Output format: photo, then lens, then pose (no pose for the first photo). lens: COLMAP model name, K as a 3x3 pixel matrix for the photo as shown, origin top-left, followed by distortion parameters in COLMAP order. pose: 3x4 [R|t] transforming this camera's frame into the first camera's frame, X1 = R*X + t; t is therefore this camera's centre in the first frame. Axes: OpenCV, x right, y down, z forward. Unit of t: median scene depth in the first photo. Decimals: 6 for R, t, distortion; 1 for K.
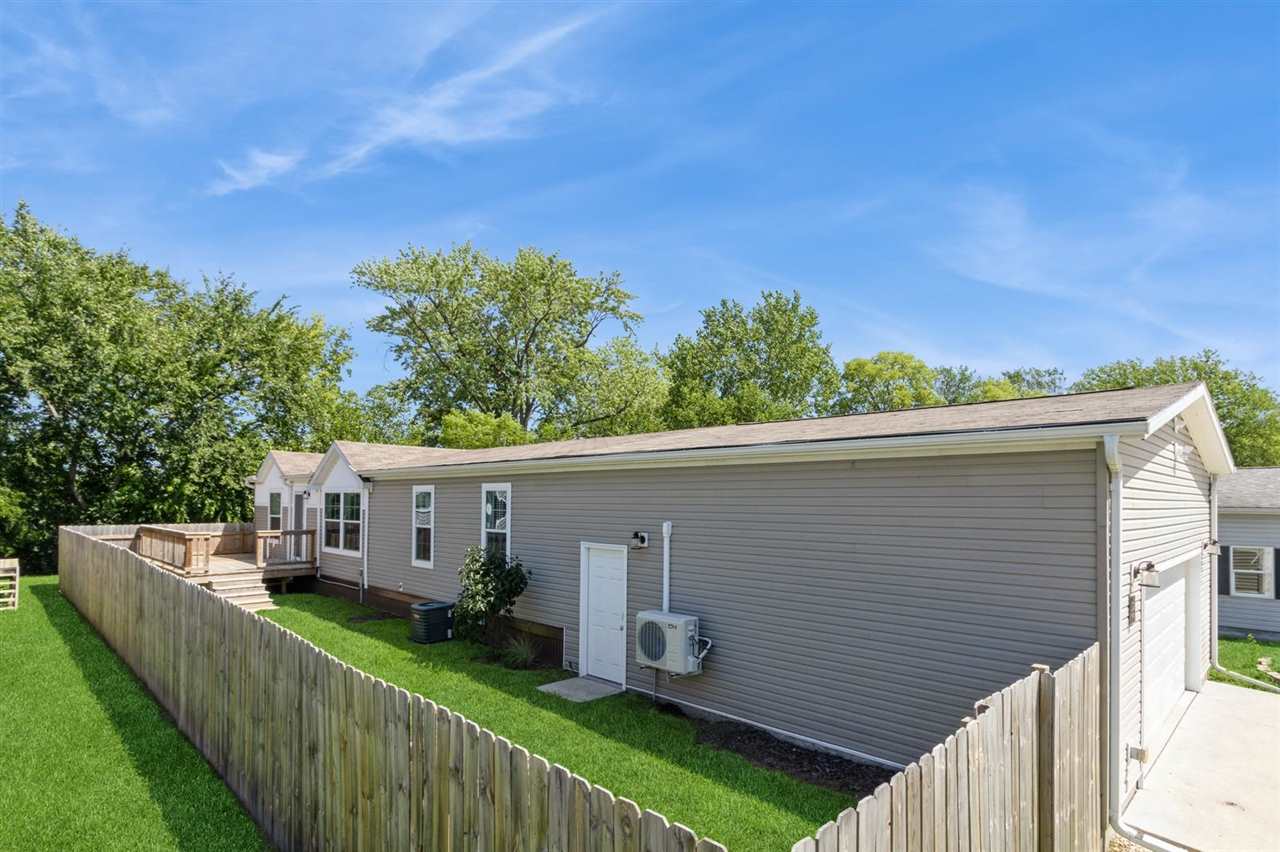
lens RADIAL K [[654.2, 0, 644.0], [0, 654.2, 491.9], [0, 0, 1]] dist [0.001346, -0.000142]
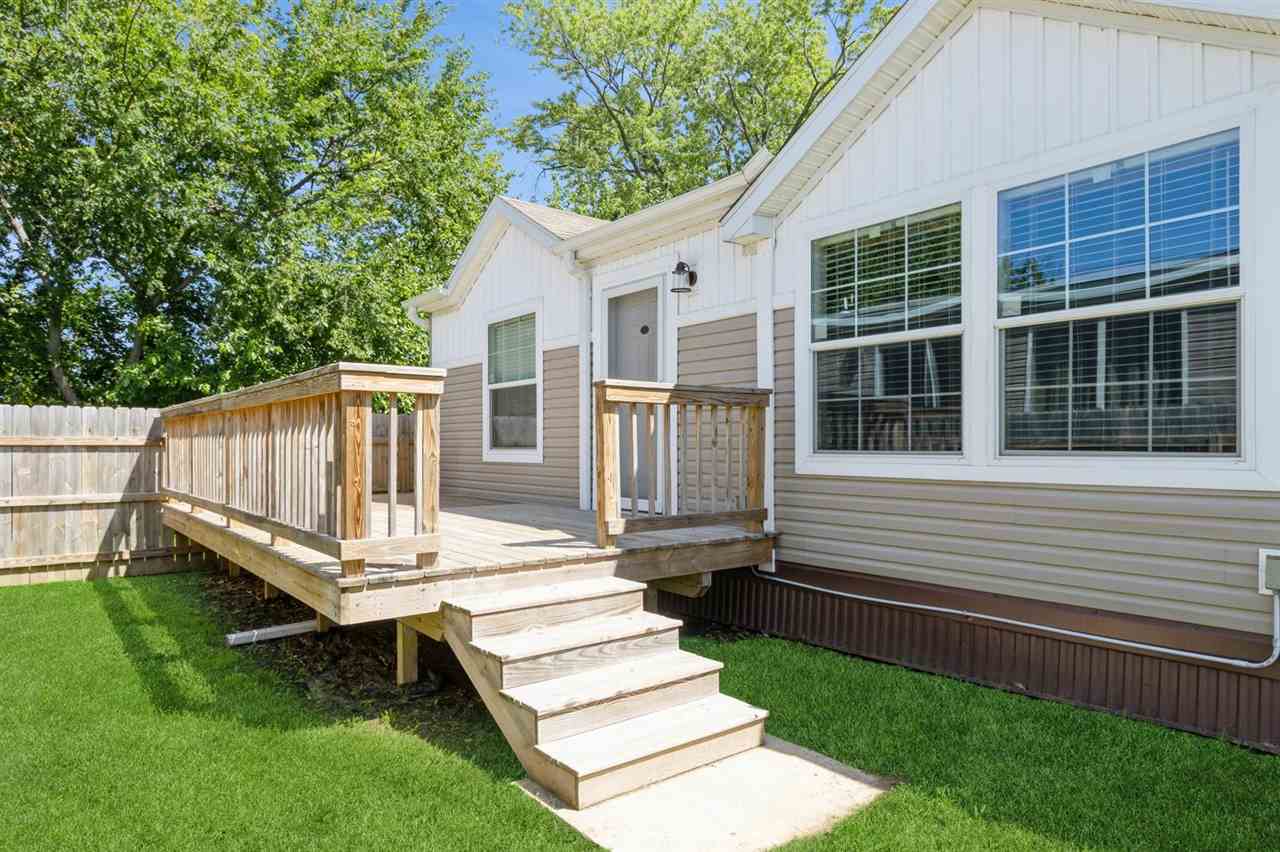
lens RADIAL K [[783.8, 0, 637.2], [0, 783.8, 443.1], [0, 0, 1]] dist [-0.000282, 0.000546]
pose [[0.990845, -0.008831, -0.134712, -0.535281], [0.010699, 0.999856, 0.013148, 0.078056], [0.134577, -0.014469, 0.990798, 0.718697]]
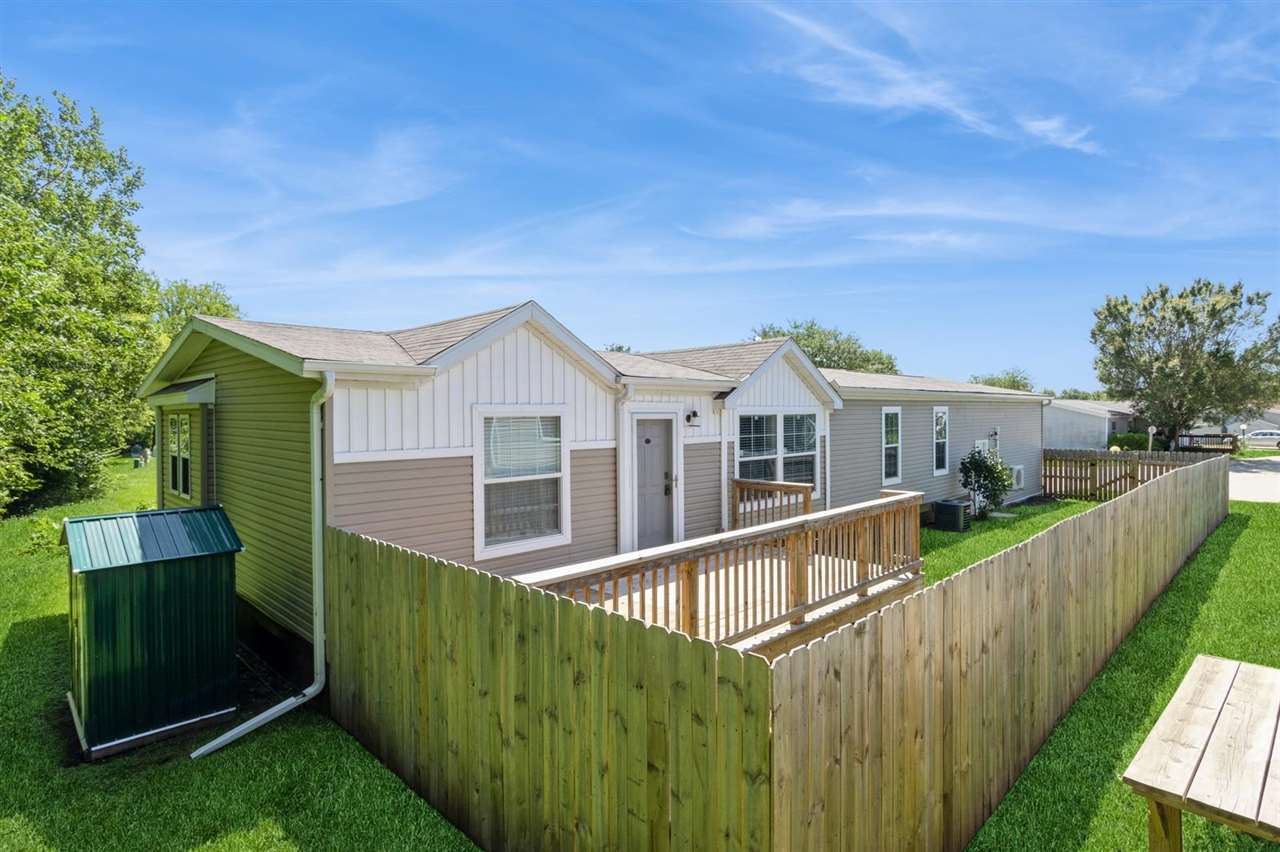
lens RADIAL K [[683.0, 0, 640.0], [0, 683.0, 426.0], [0, 0, 1]] dist [-0.000195, 0.000086]
pose [[0.014163, -0.026526, 0.999548, -1.165643], [-0.006164, 0.999627, 0.026616, -0.004425], [-0.999881, -0.006538, 0.013994, 1.129078]]
